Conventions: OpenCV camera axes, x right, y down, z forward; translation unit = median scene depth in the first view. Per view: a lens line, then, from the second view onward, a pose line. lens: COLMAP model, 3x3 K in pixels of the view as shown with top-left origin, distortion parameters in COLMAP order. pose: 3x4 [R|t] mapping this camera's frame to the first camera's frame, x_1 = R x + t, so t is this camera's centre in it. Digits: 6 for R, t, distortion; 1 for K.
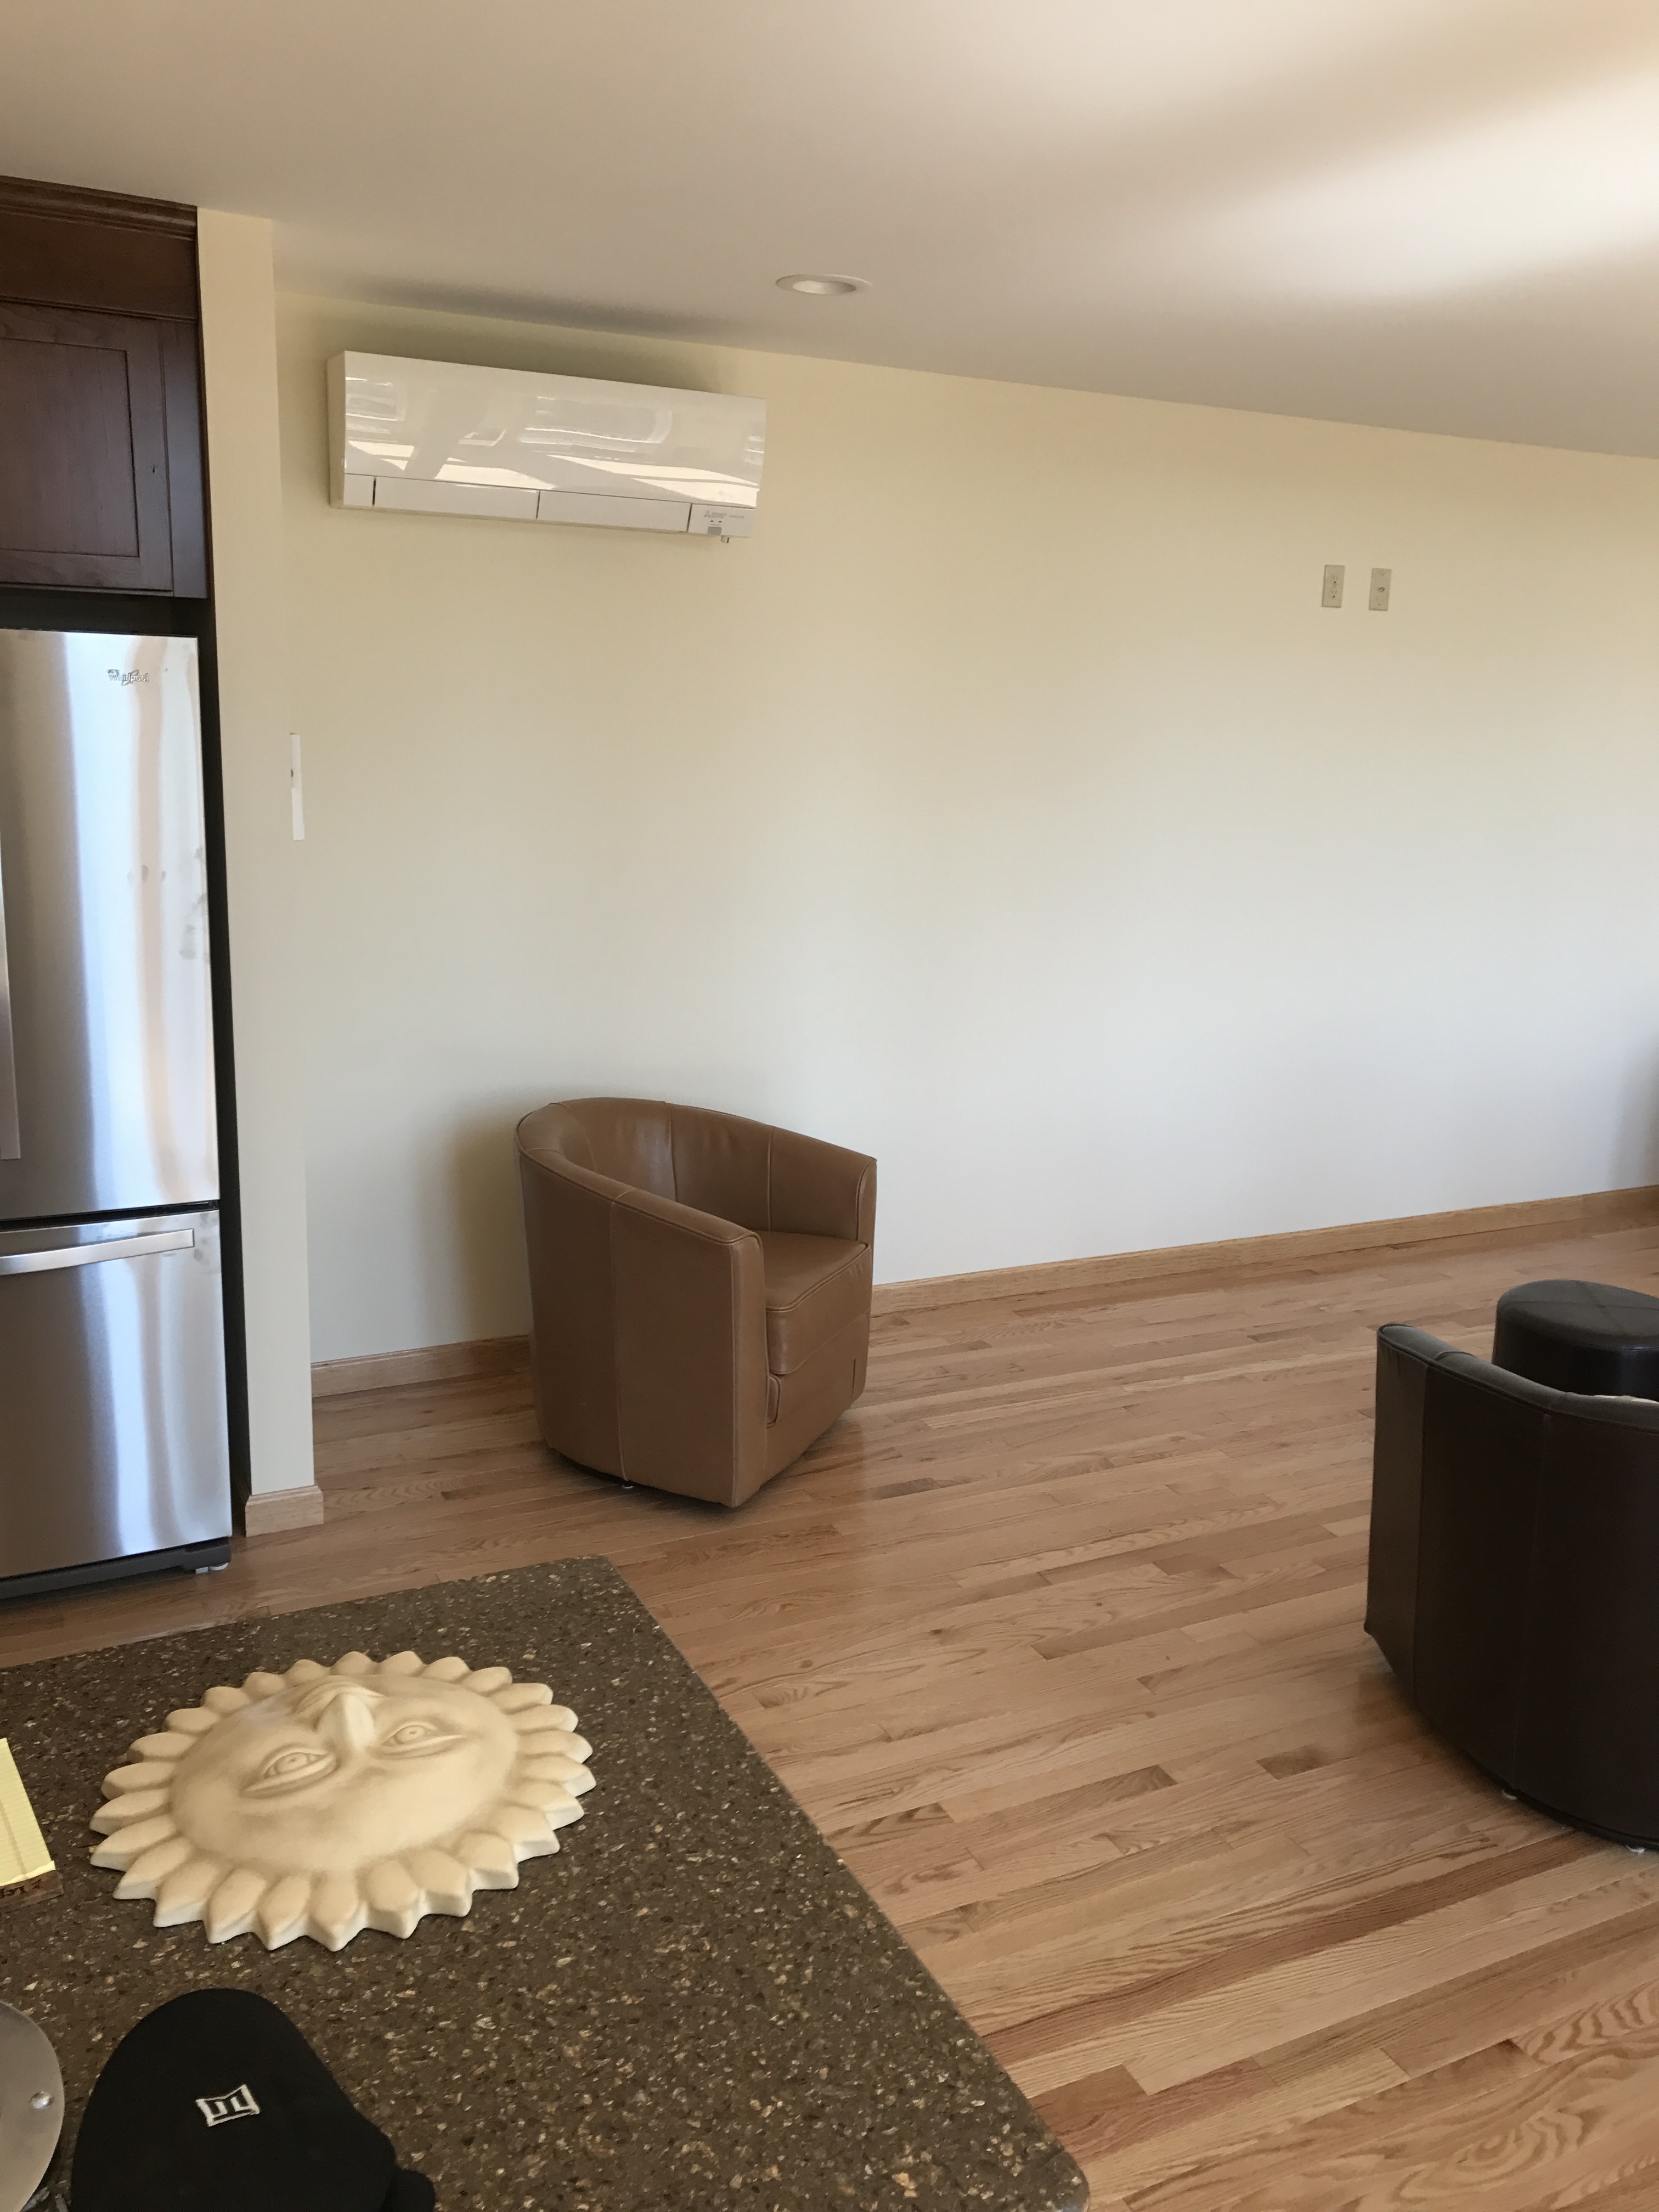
lens RADIAL K [[1797.7, 0, 839.0], [0, 1797.7, 1100.6], [0, 0, 1]] dist [0.029067, -0.027149]
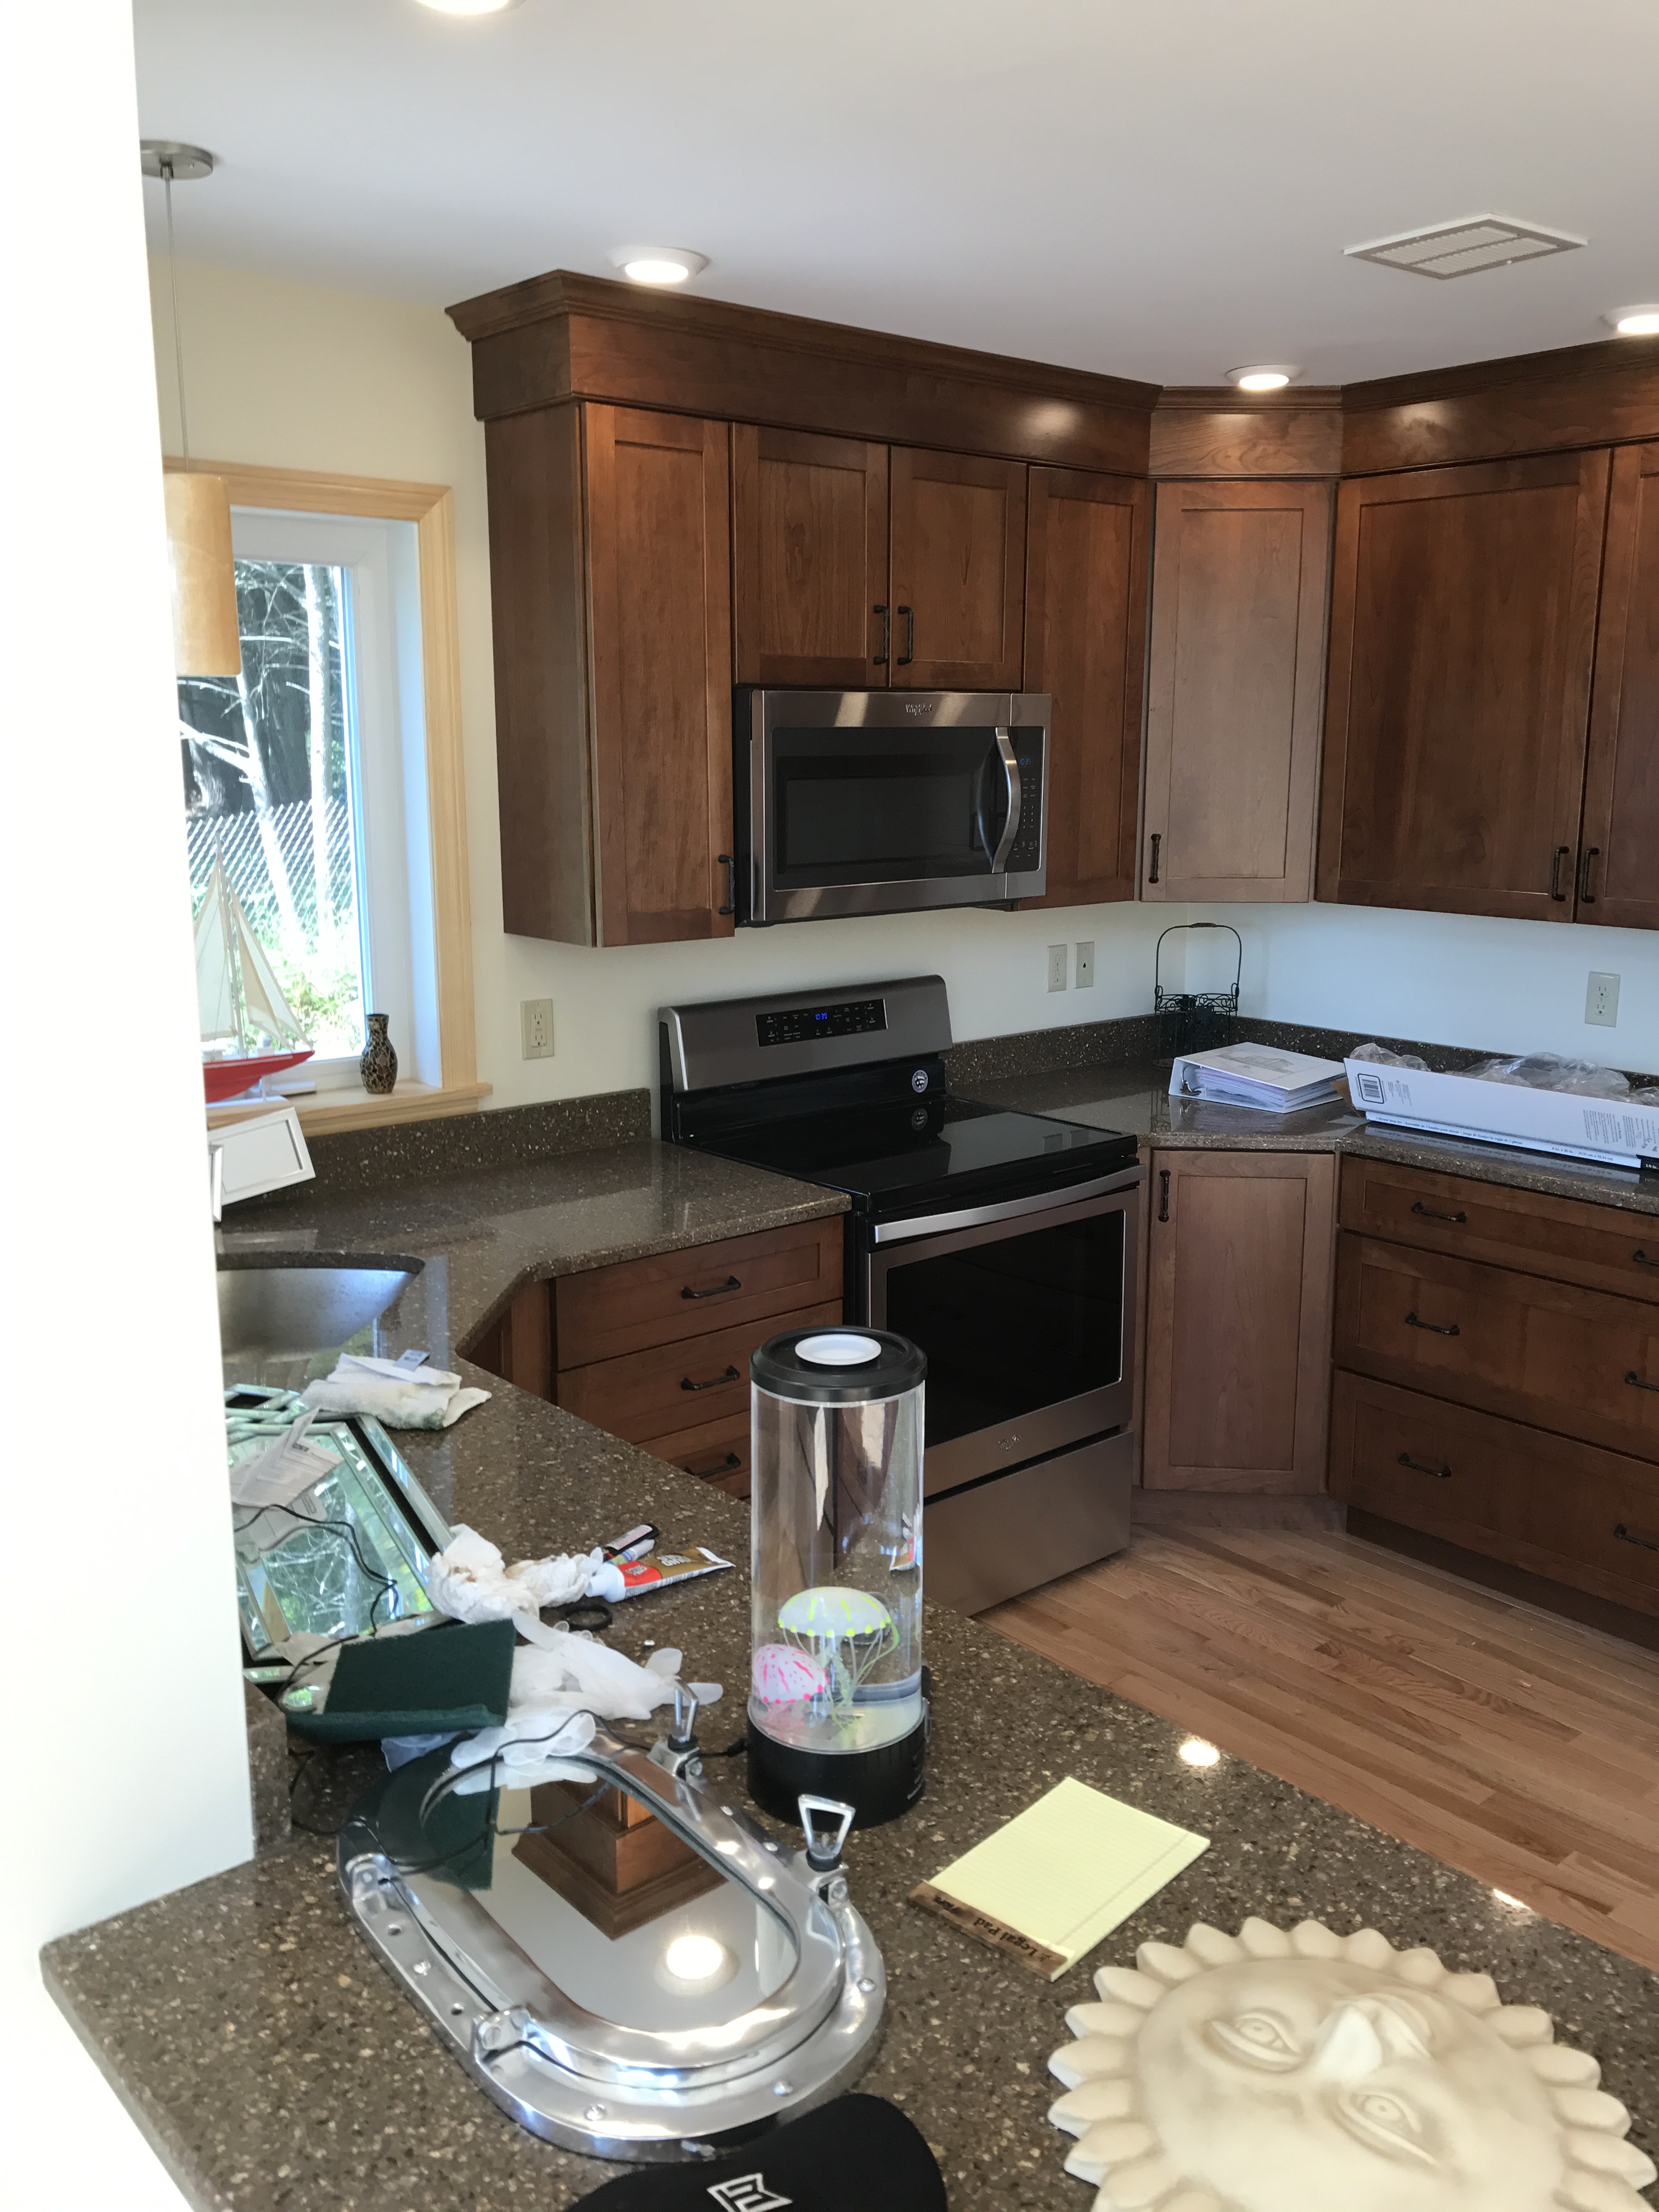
lens RADIAL K [[1797.7, 0, 849.7], [0, 1797.7, 1092.6], [0, 0, 1]] dist [0.029067, -0.027149]
pose [[0.253206, 0.158612, -0.954321, 0.166530], [-0.217543, 0.970538, 0.103588, -0.047860], [0.942635, 0.181377, 0.280251, 0.205294]]
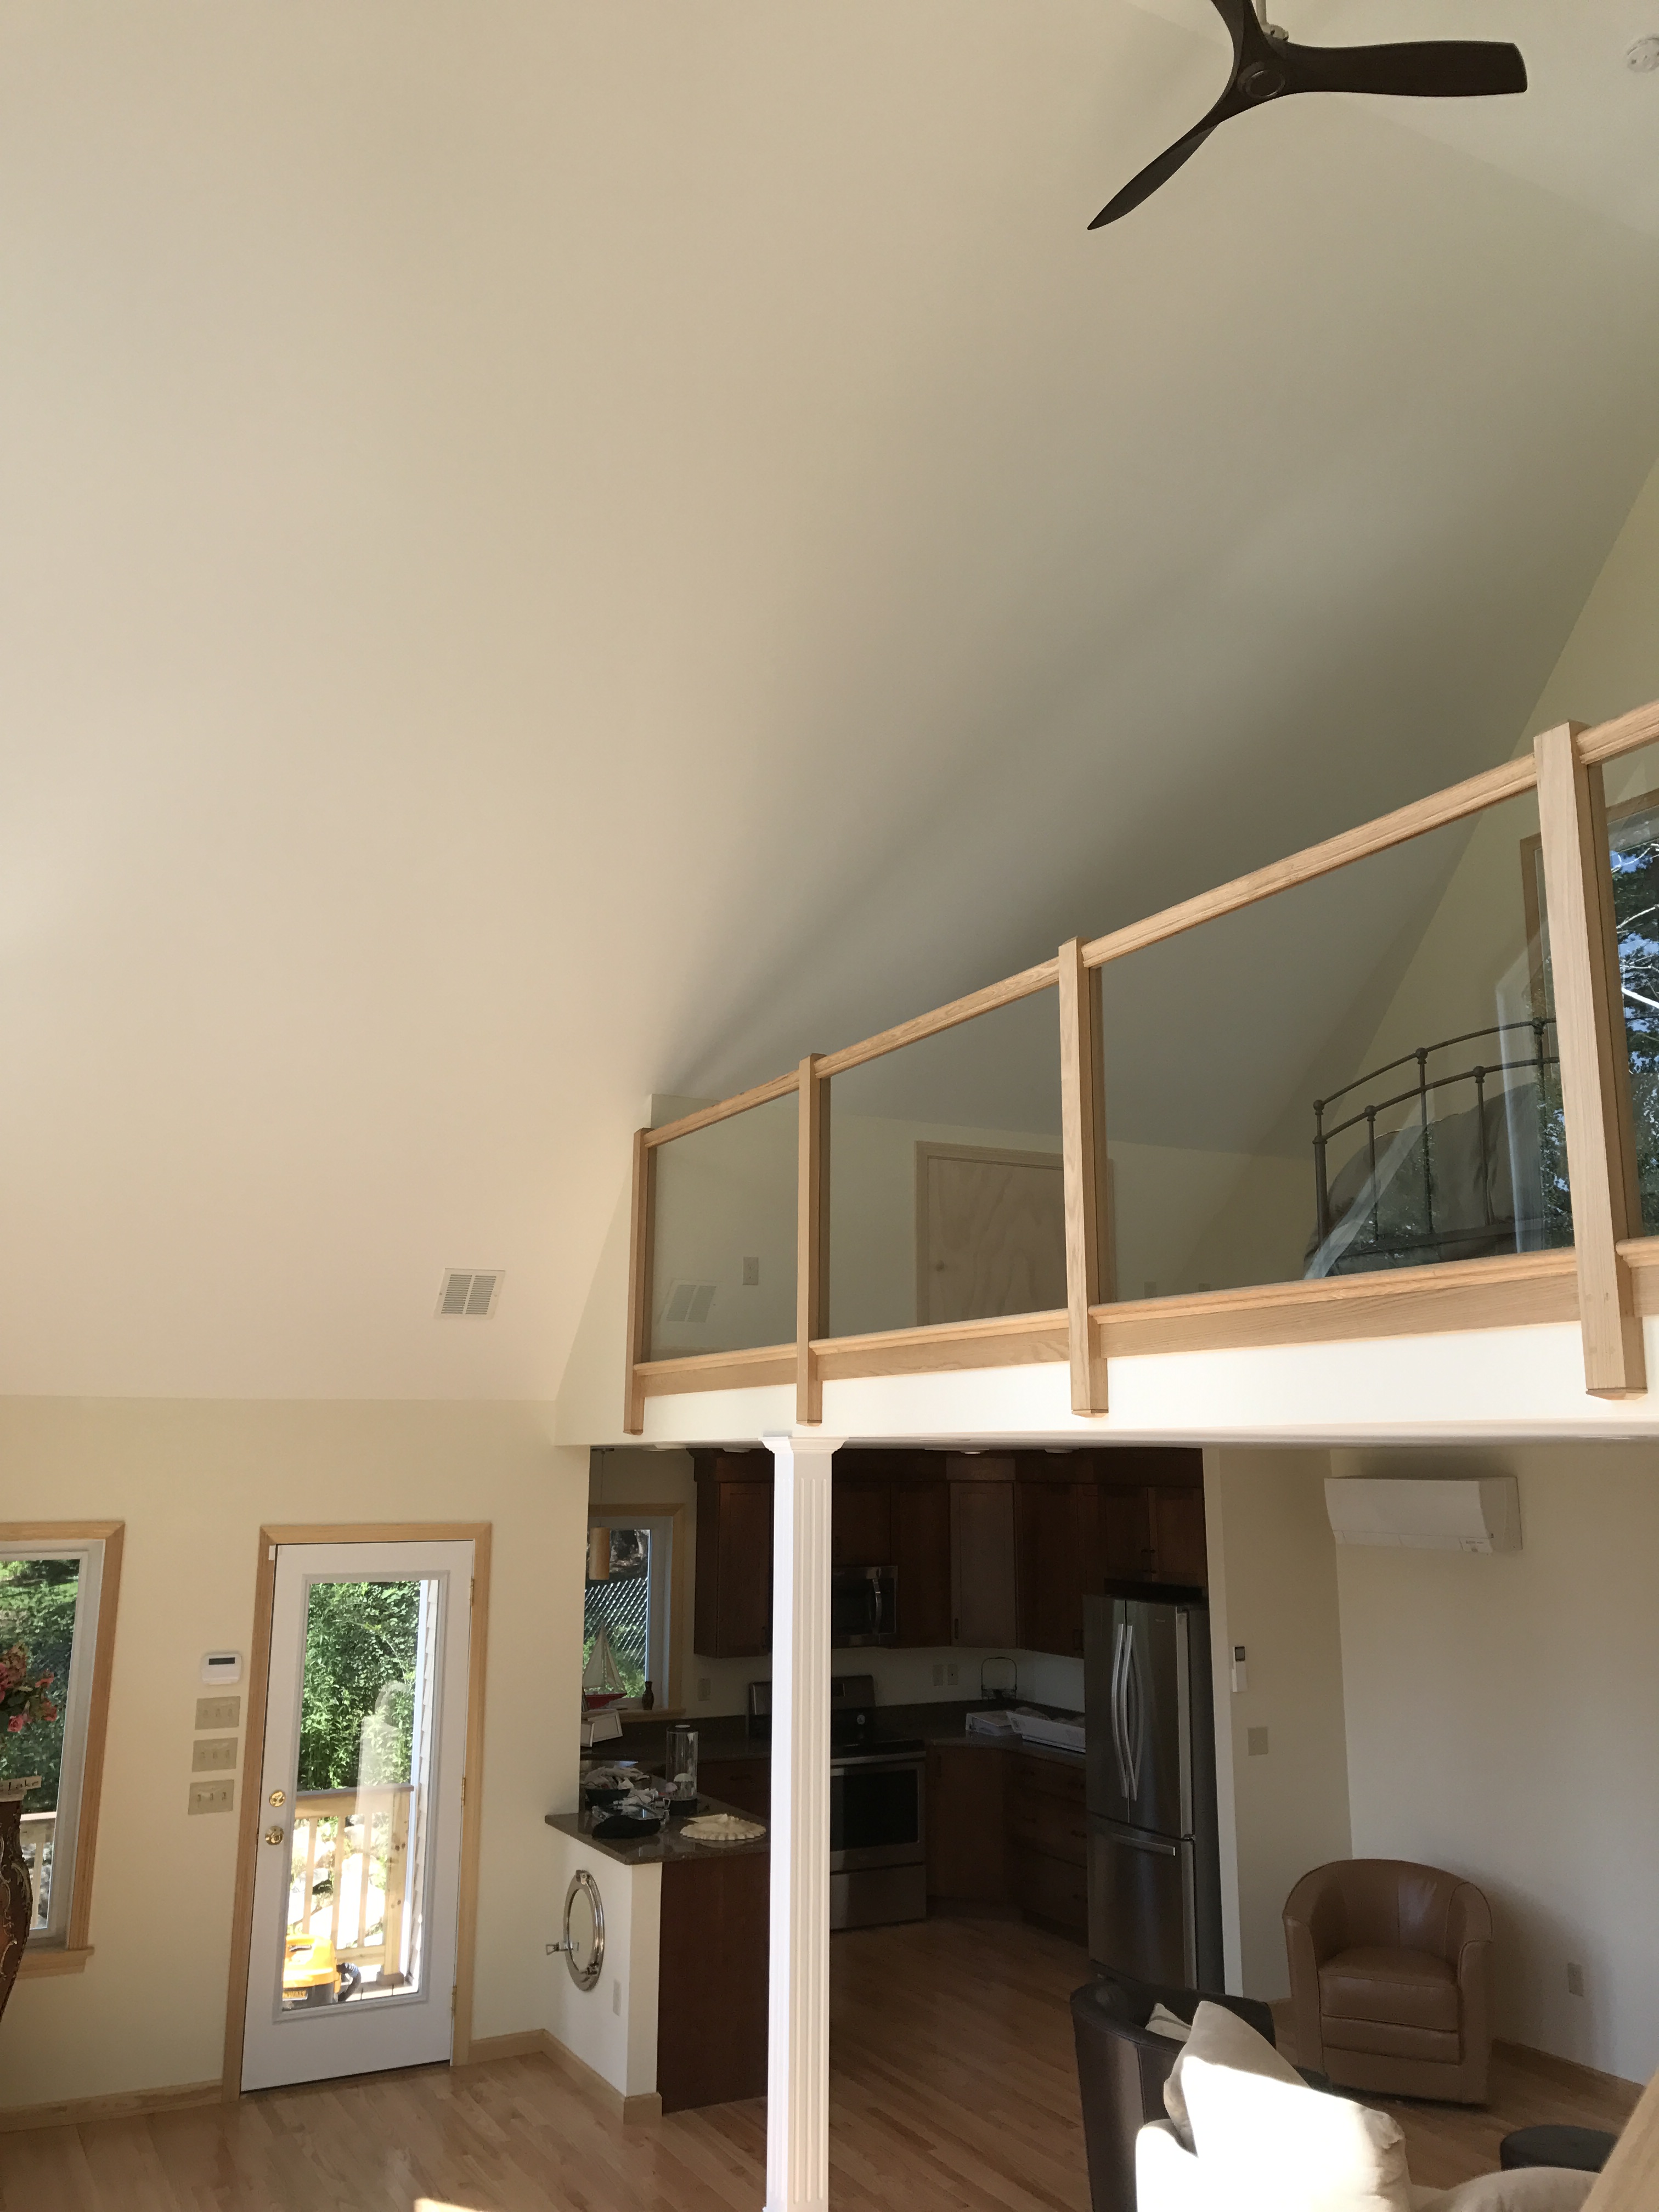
lens RADIAL K [[1797.7, 0, 832.6], [0, 1797.7, 1085.3], [0, 0, 1]] dist [0.029067, -0.027149]
pose [[0.023504, -0.235836, -0.971509, 2.676488], [-0.231014, 0.944195, -0.234795, -0.263175], [0.972666, 0.229951, -0.032289, 0.435055]]
